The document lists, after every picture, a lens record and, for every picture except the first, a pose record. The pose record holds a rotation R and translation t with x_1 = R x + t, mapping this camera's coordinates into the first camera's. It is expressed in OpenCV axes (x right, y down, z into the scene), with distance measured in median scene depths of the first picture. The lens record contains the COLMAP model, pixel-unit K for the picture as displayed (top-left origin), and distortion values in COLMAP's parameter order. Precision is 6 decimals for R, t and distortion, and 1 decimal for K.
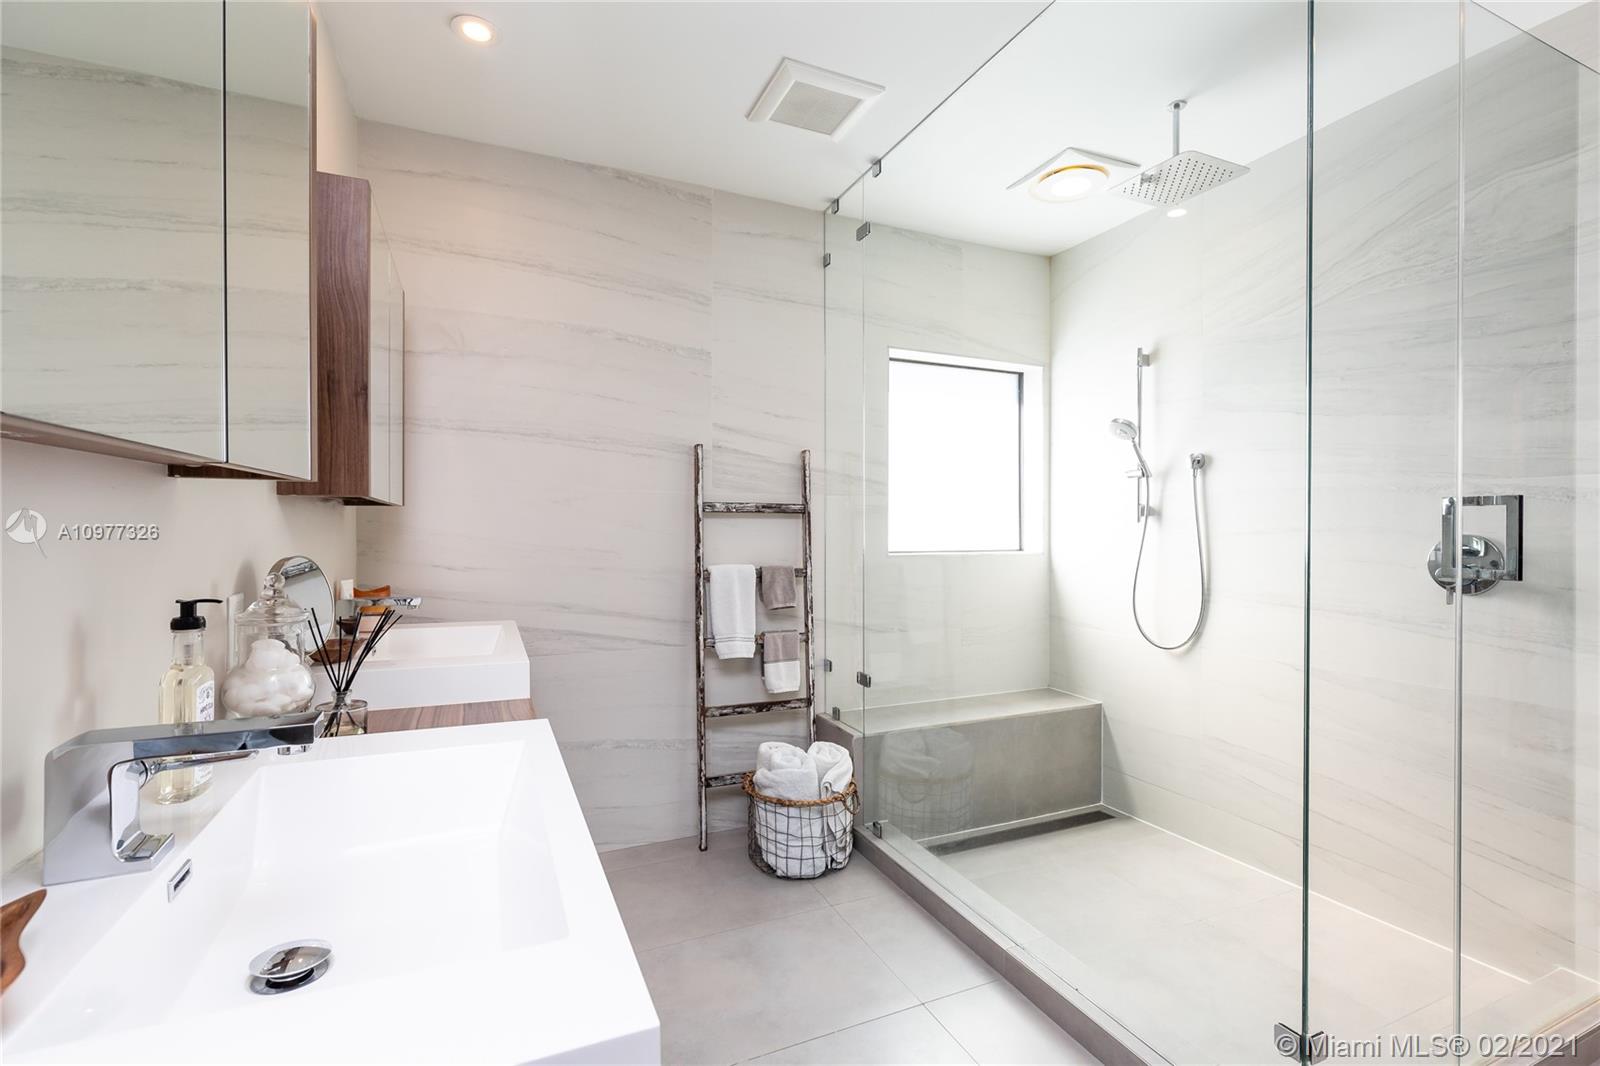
lens RADIAL K [[719.0, 0, 799.5], [0, 719.0, 532.4], [0, 0, 1]] dist [0.004582, -0.000971]
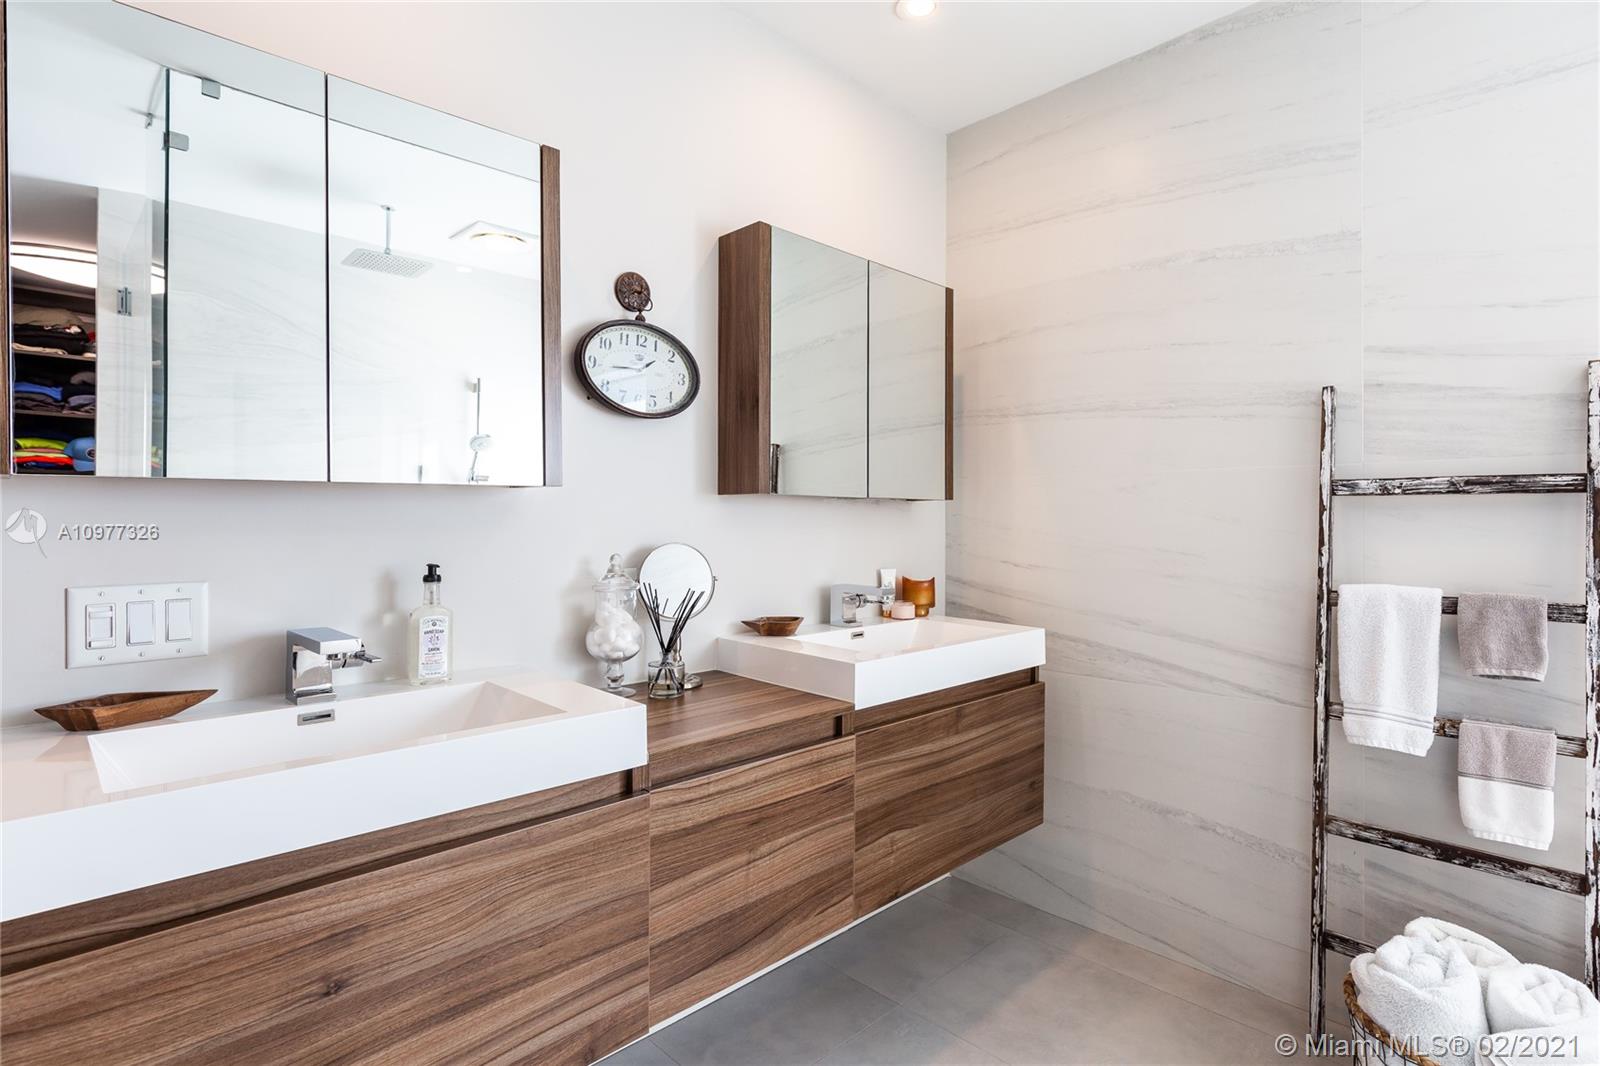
lens RADIAL K [[792.1, 0, 821.5], [0, 792.1, 515.0], [0, 0, 1]] dist [-0.000161, -0.000815]
pose [[0.359040, -0.008818, -0.933280, 0.338470], [-0.006880, 0.999903, -0.012094, -0.000658], [0.933297, 0.010763, 0.358945, 0.347485]]
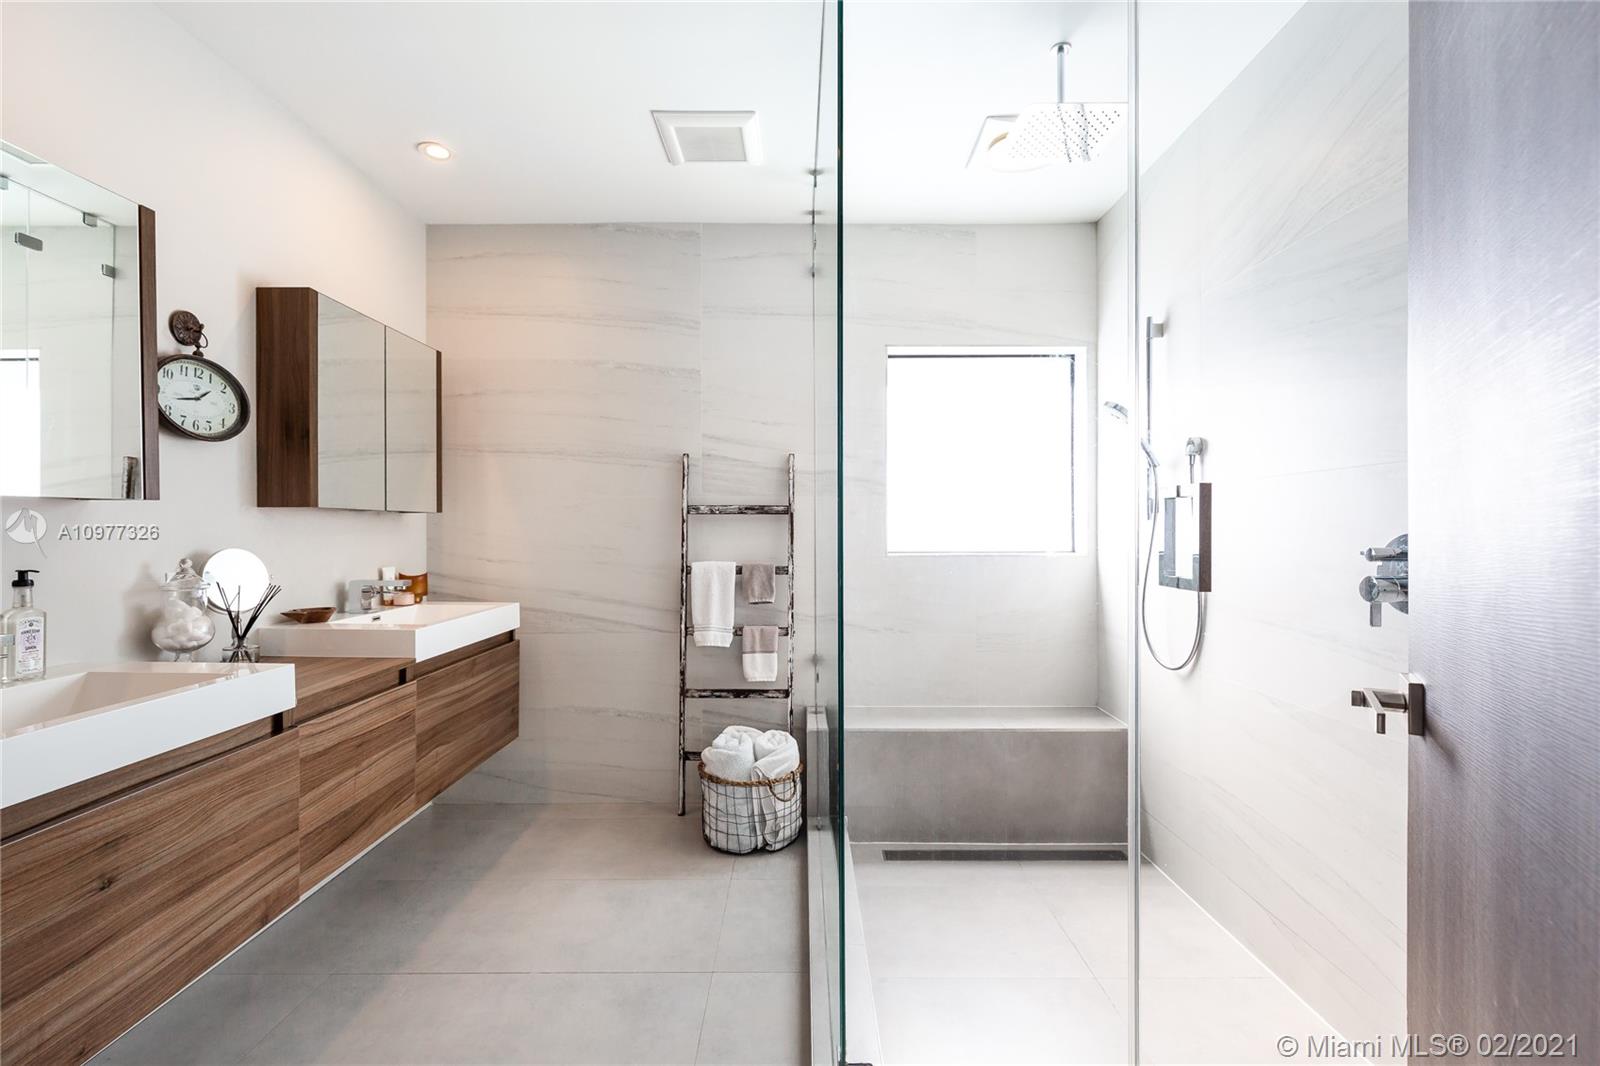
lens RADIAL K [[719.0, 0, 795.8], [0, 719.0, 530.3], [0, 0, 1]] dist [0.004582, -0.000971]
pose [[0.911552, -0.002813, -0.411175, 0.476275], [0.001339, 0.999992, -0.003872, 0.001546], [0.411182, 0.002979, 0.911548, 0.048017]]
